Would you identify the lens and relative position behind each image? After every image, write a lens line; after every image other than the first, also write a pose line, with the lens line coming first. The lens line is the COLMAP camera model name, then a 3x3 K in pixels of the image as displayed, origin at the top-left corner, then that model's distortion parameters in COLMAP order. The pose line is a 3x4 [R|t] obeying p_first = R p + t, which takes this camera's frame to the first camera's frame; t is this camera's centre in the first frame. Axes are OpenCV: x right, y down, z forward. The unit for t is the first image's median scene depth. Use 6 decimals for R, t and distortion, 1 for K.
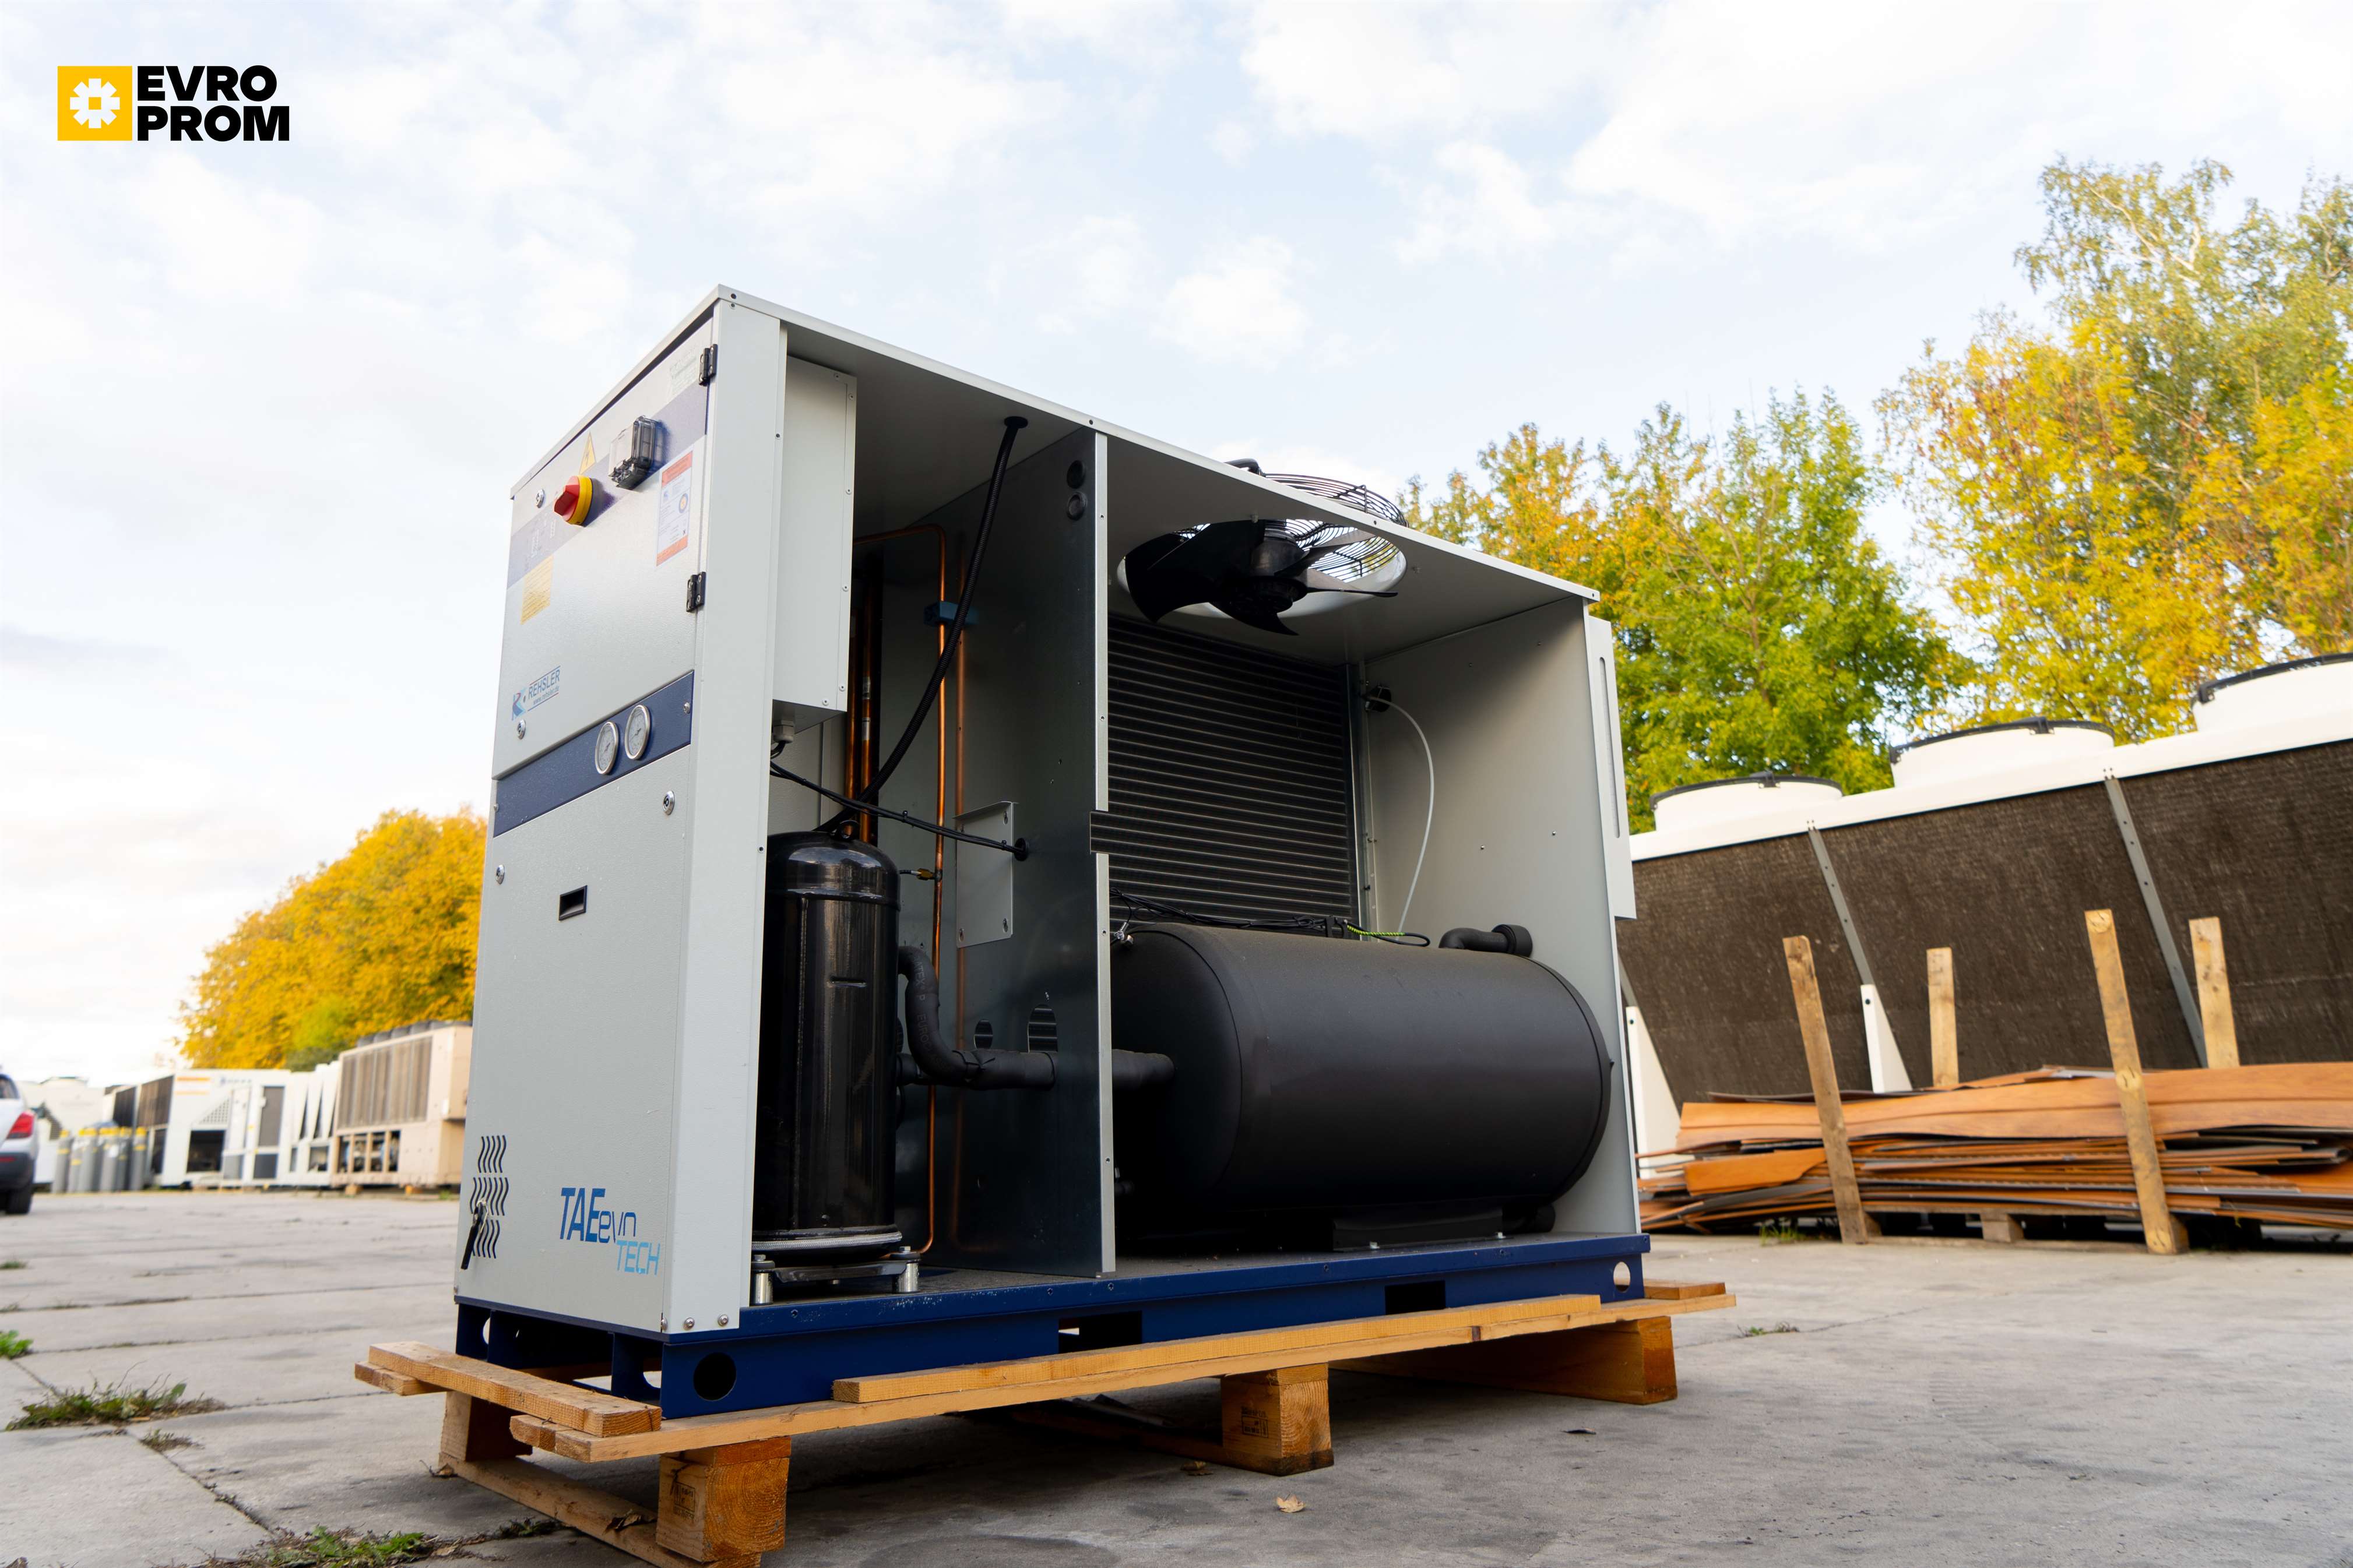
lens RADIAL K [[1649.1, 0, 1172.8], [0, 1649.1, 787.8], [0, 0, 1]] dist [-0.027153, 0.012677]
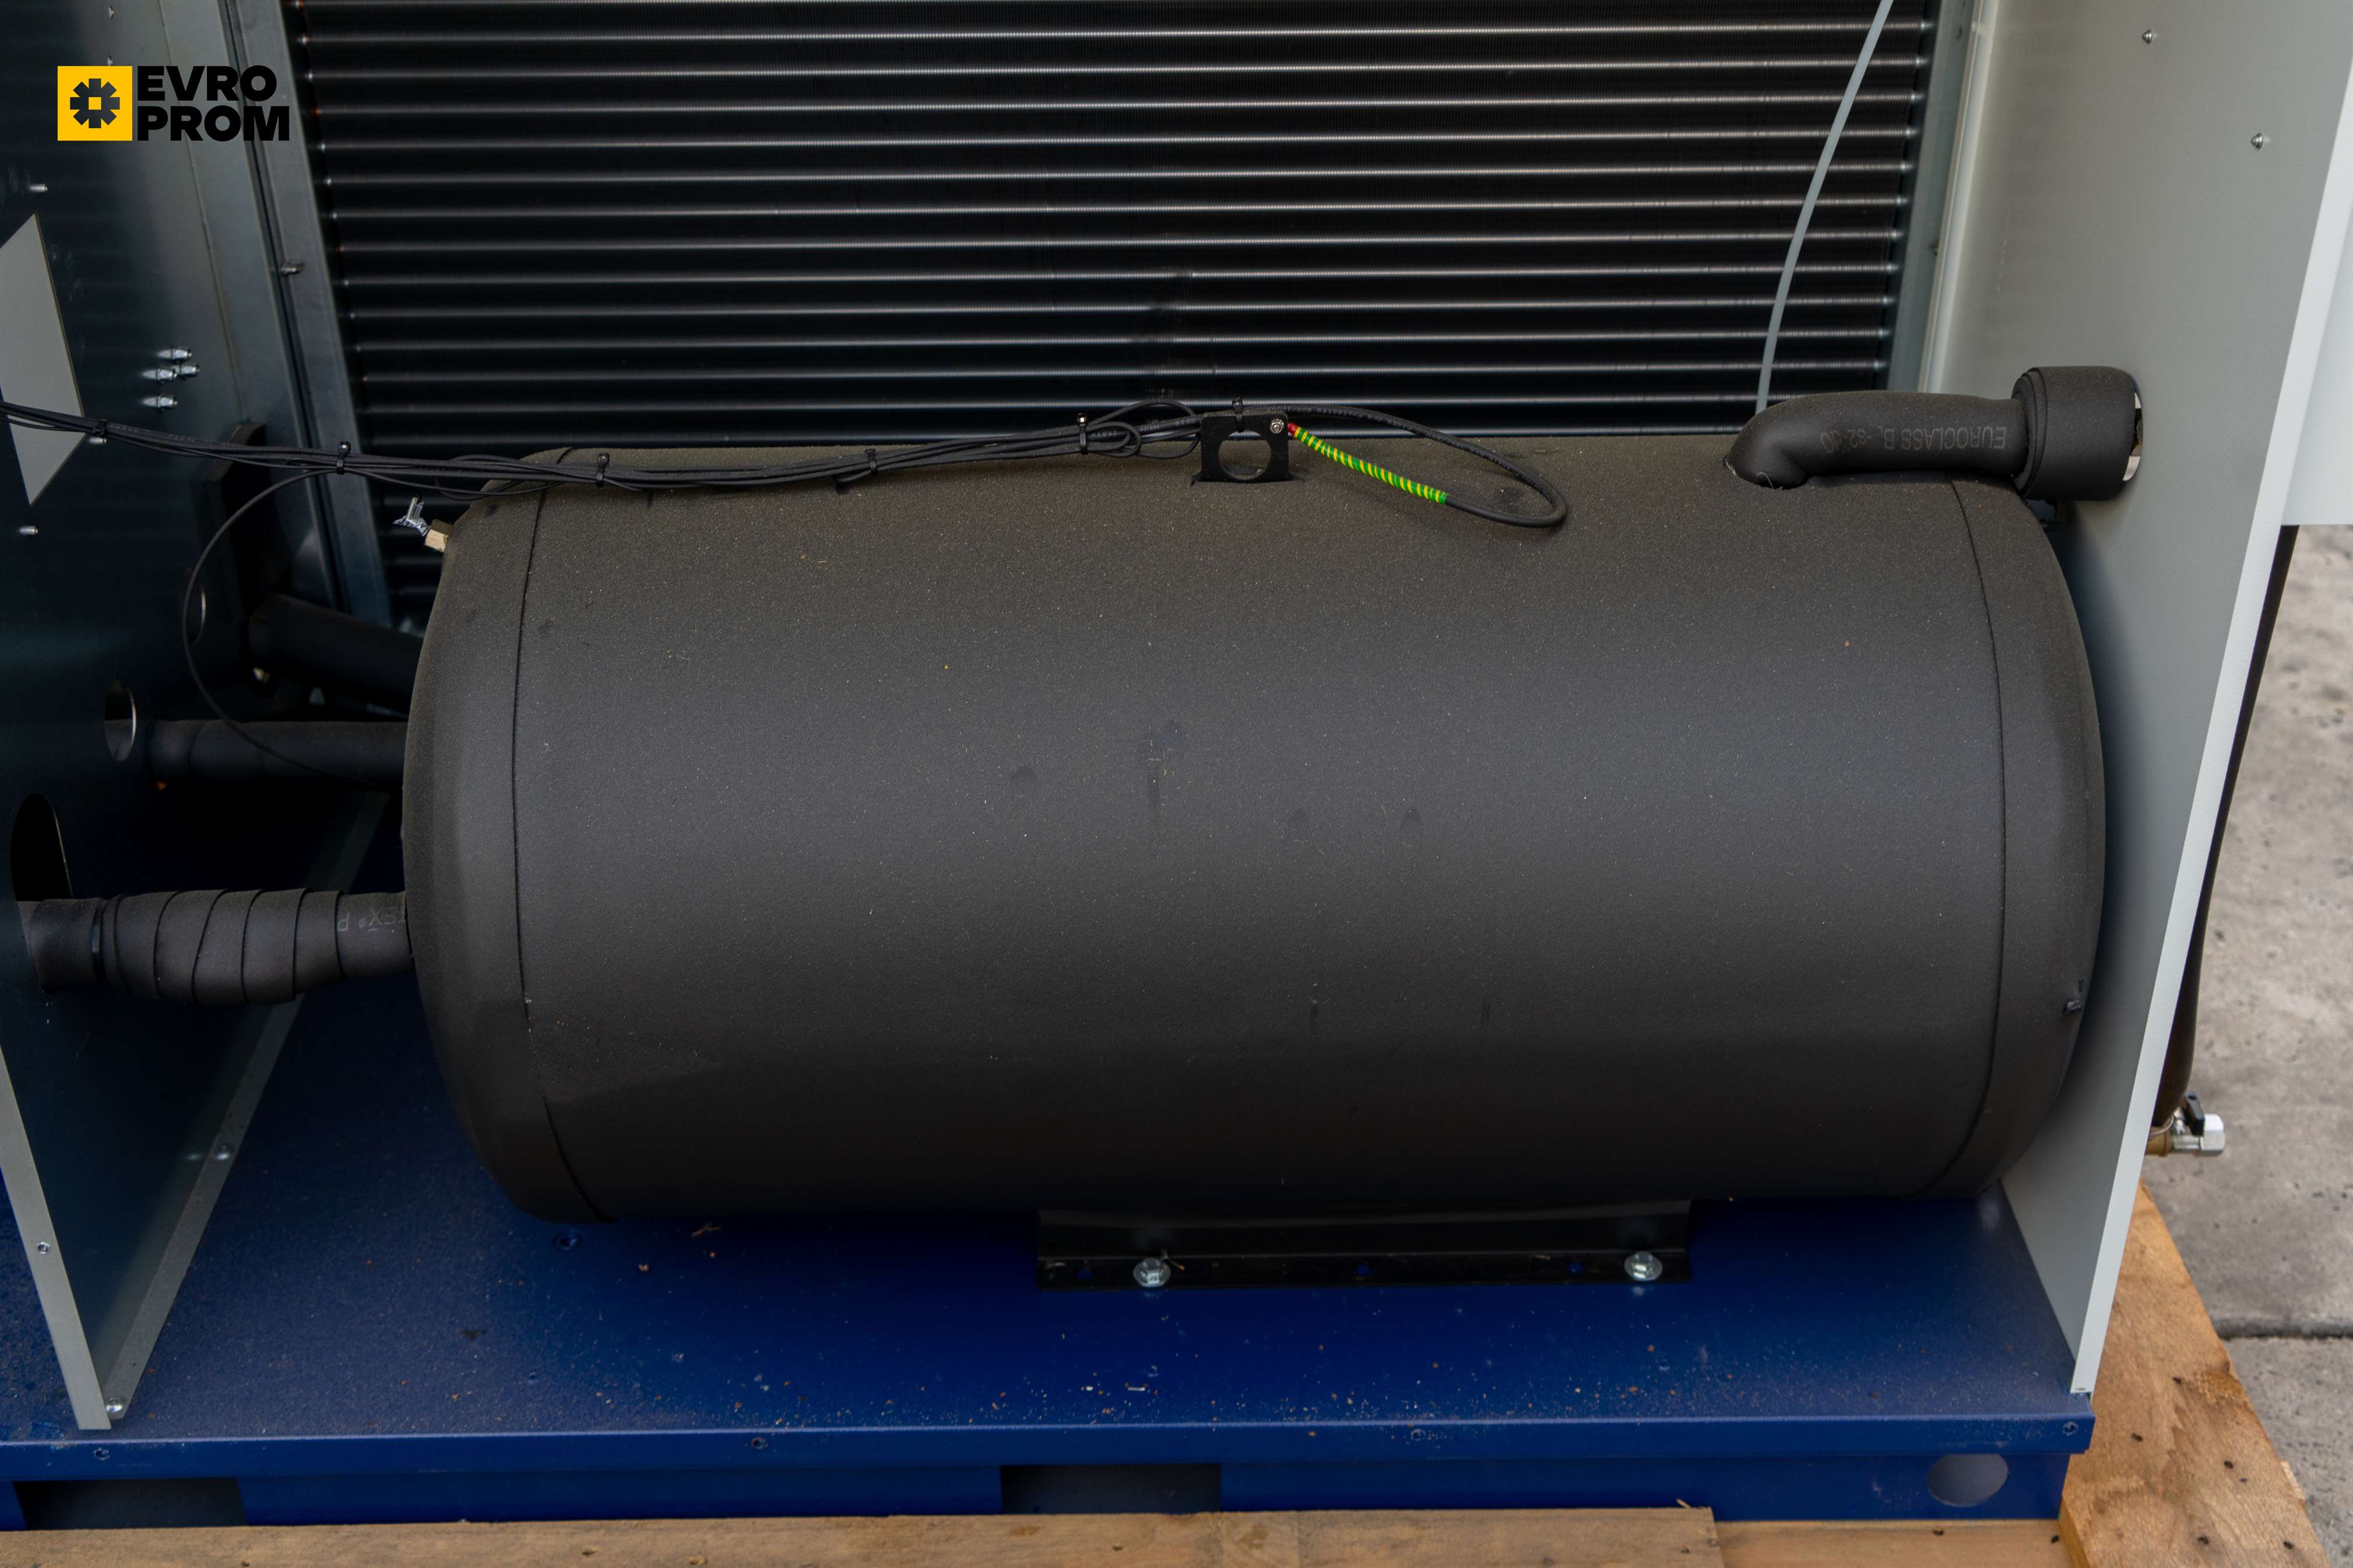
lens RADIAL K [[2818.8, 0, 1186.6], [0, 2818.8, 781.7], [0, 0, 1]] dist [0.015416, 0.000000]
pose [[0.780447, 0.344925, -0.521469, 0.185267], [0.123542, 0.732531, 0.669429, -0.111459], [0.612895, -0.586877, 0.529089, 0.295393]]
